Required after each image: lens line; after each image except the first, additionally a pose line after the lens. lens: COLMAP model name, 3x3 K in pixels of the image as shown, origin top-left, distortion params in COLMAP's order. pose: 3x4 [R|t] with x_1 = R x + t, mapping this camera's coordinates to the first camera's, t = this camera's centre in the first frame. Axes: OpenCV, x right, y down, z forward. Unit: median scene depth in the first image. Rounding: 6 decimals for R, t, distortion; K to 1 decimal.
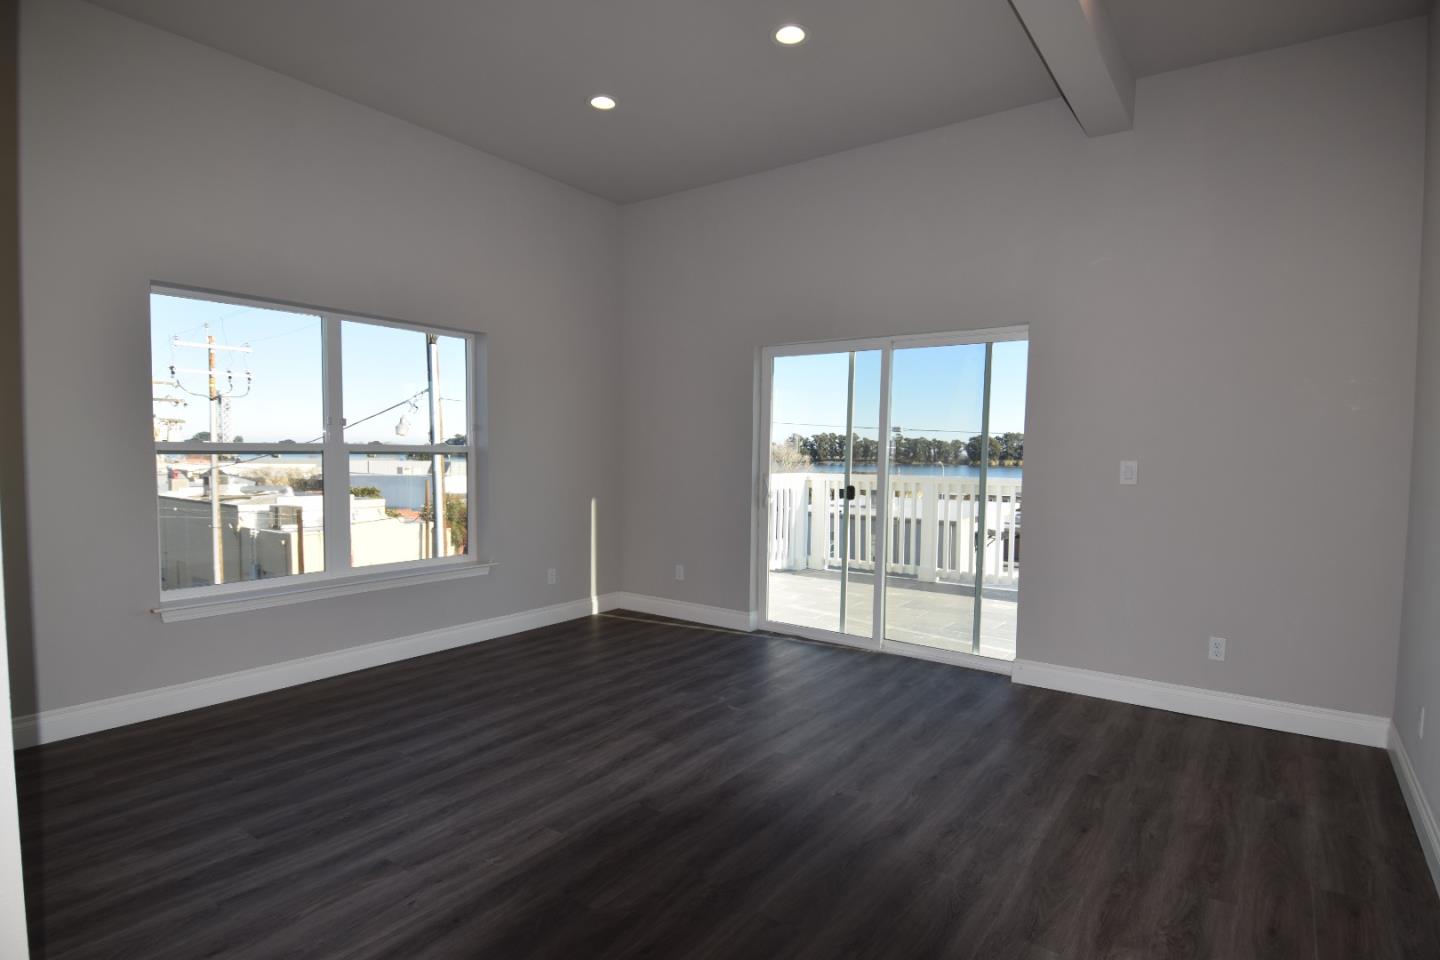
lens RADIAL K [[776.0, 0, 720.0], [0, 776.0, 480.0], [0, 0, 1]] dist [0.003723, -0.034999]
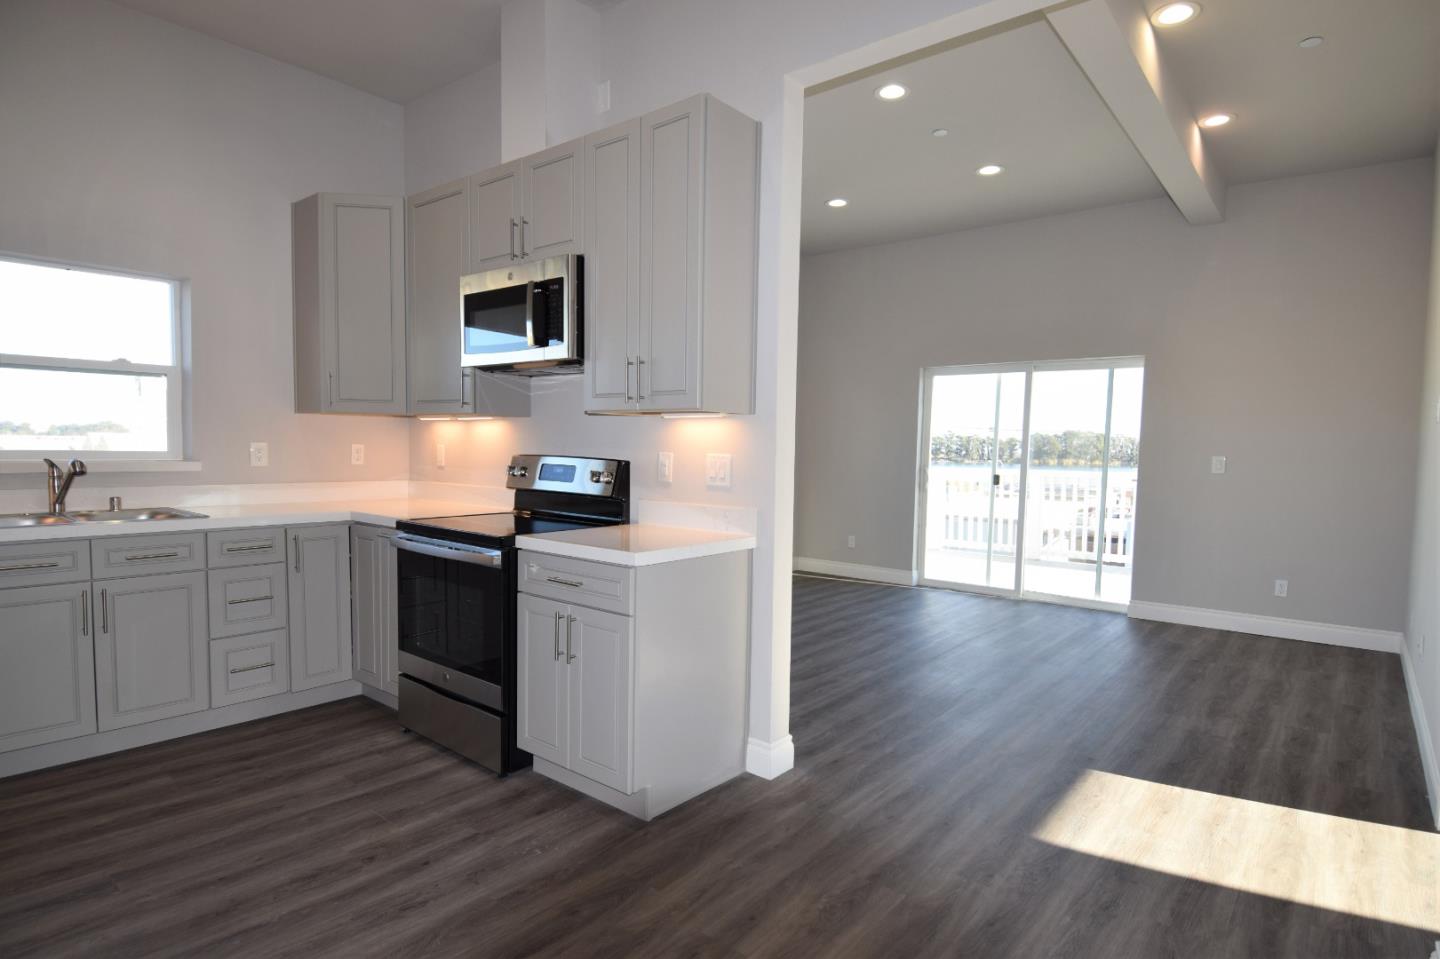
lens RADIAL K [[776.0, 0, 720.0], [0, 776.0, 479.5], [0, 0, 1]] dist [0.003723, -0.034999]
pose [[0.997561, 0.011147, -0.068905, -0.299597], [-0.010829, 0.999929, 0.004998, 0.021081], [0.068955, -0.004239, 0.997611, -0.496905]]
